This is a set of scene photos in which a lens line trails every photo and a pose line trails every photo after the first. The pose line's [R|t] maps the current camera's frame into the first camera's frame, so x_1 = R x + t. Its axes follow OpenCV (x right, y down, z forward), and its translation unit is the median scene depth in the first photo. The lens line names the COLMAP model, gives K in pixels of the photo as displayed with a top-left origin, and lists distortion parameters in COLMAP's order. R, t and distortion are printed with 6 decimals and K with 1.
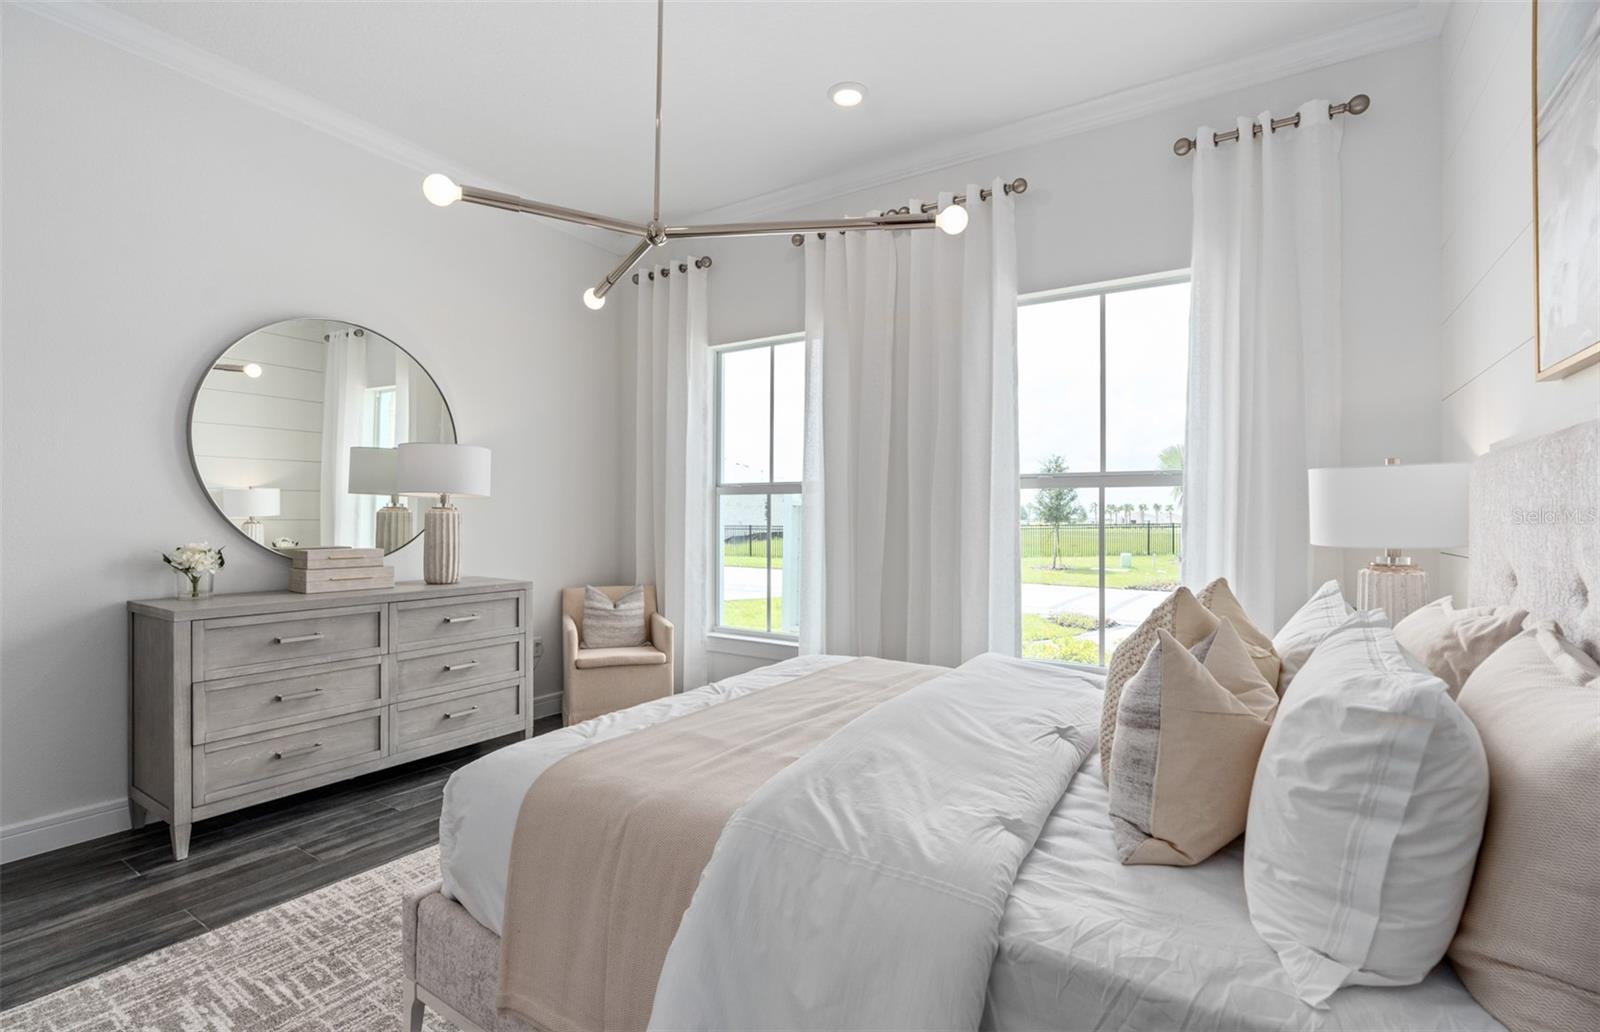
lens RADIAL K [[722.5, 0, 796.6], [0, 722.5, 511.4], [0, 0, 1]] dist [-0.008371, 0.000557]
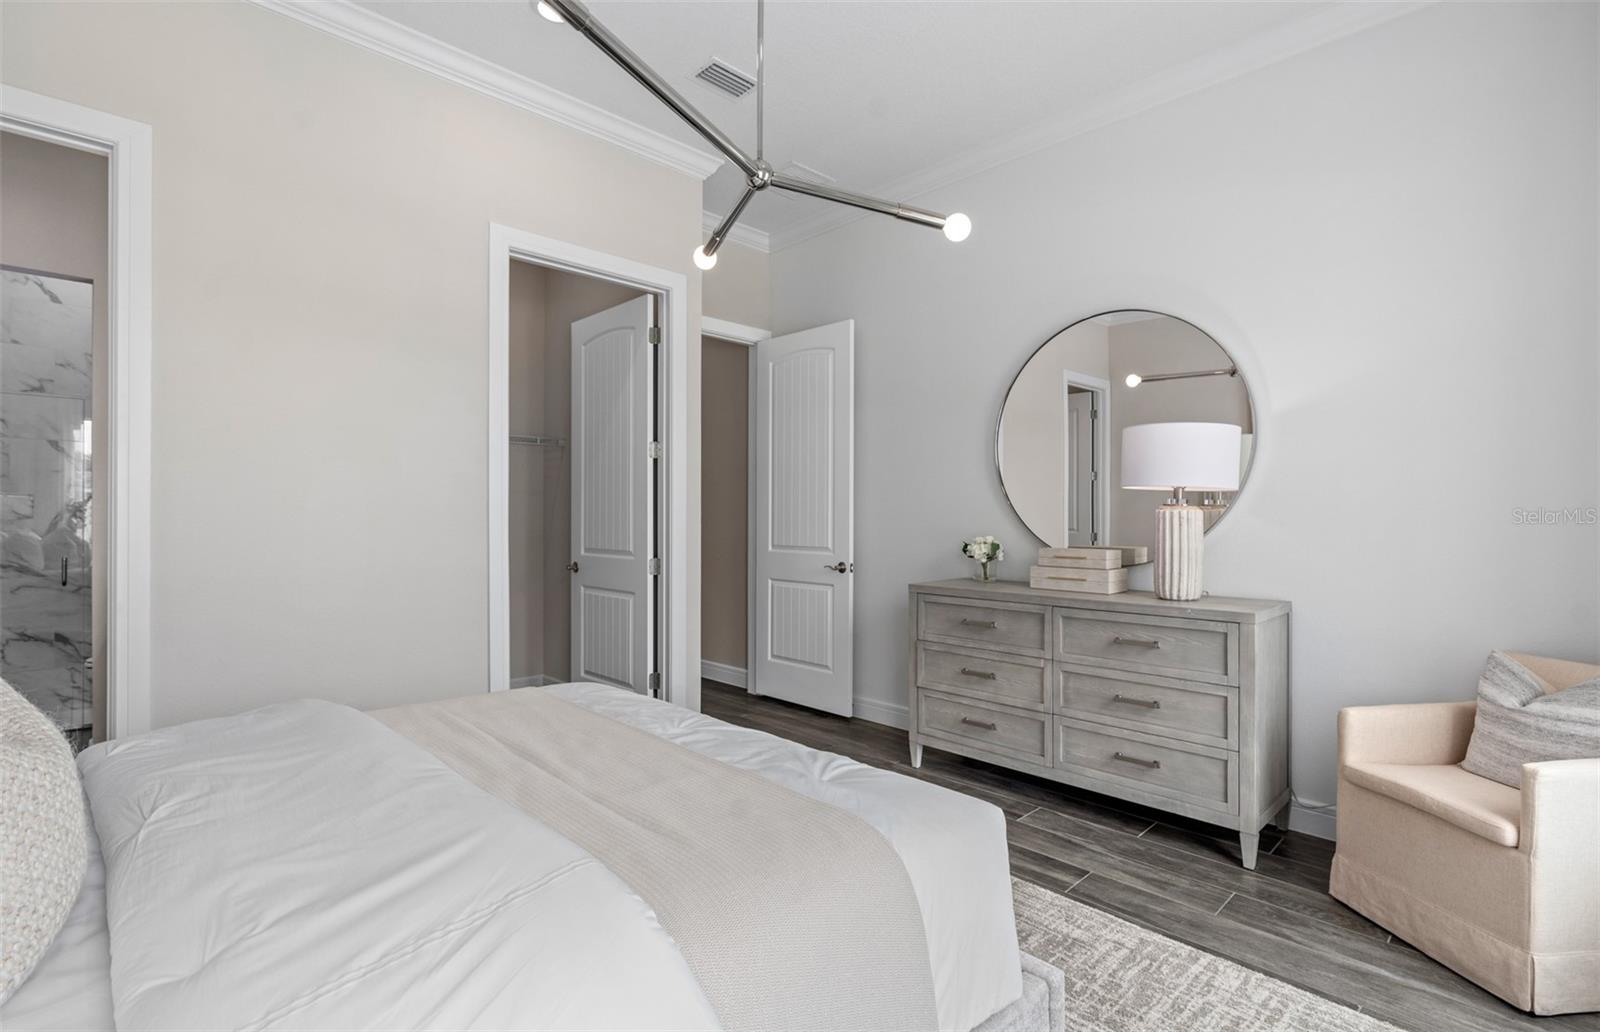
lens RADIAL K [[722.5, 0, 796.6], [0, 722.5, 511.4], [0, 0, 1]] dist [-0.008371, 0.000557]
pose [[-0.208874, -0.016206, -0.977808, 0.423937], [-0.001021, 0.999866, -0.016353, 0.016872], [0.977942, -0.002417, -0.208863, 0.839986]]
